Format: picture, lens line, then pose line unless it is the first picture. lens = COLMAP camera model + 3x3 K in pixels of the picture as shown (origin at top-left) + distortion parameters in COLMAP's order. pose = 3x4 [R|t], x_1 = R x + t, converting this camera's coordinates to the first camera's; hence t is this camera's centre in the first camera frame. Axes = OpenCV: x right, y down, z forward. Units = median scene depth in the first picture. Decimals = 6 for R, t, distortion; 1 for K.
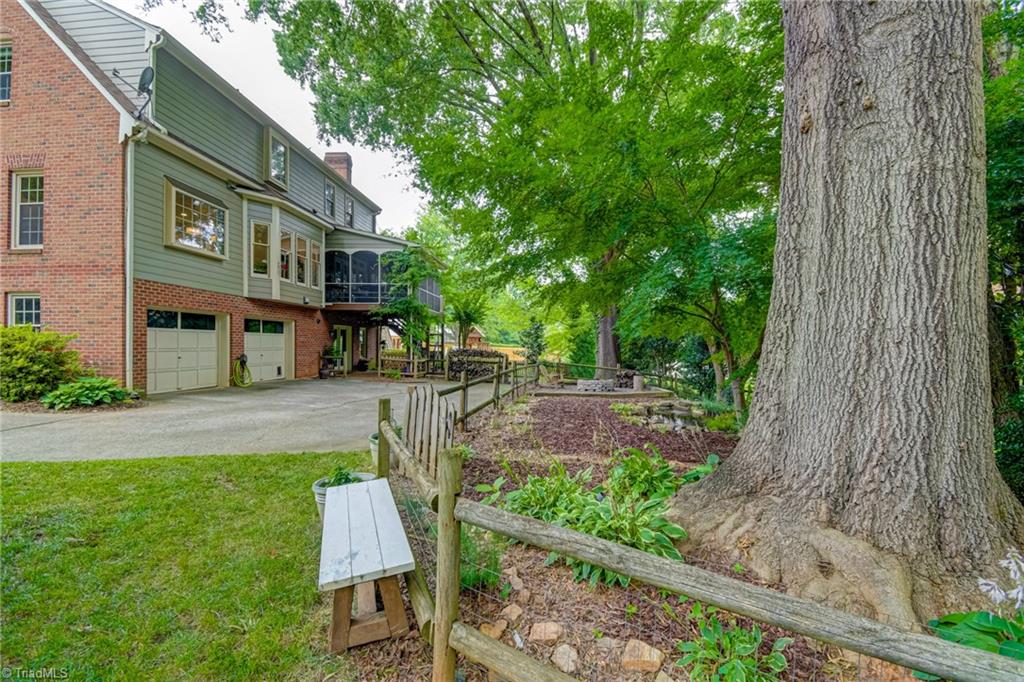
lens RADIAL K [[466.5, 0, 541.1], [0, 466.5, 351.6], [0, 0, 1]] dist [-0.001294, -0.004213]
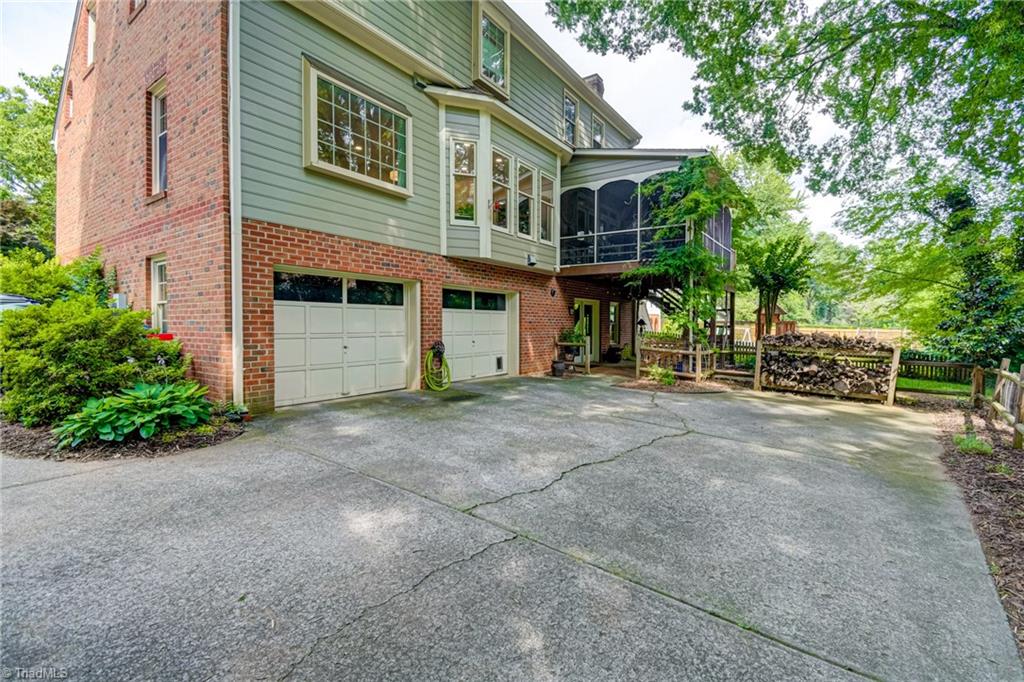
lens RADIAL K [[446.0, 0, 510.7], [0, 446.0, 344.6], [0, 0, 1]] dist [0.020772, -0.000130]
pose [[0.825183, 0.016855, -0.564614, -0.169723], [-0.001204, 0.999605, 0.028081, -0.006895], [0.564864, -0.022492, 0.824878, 0.465823]]
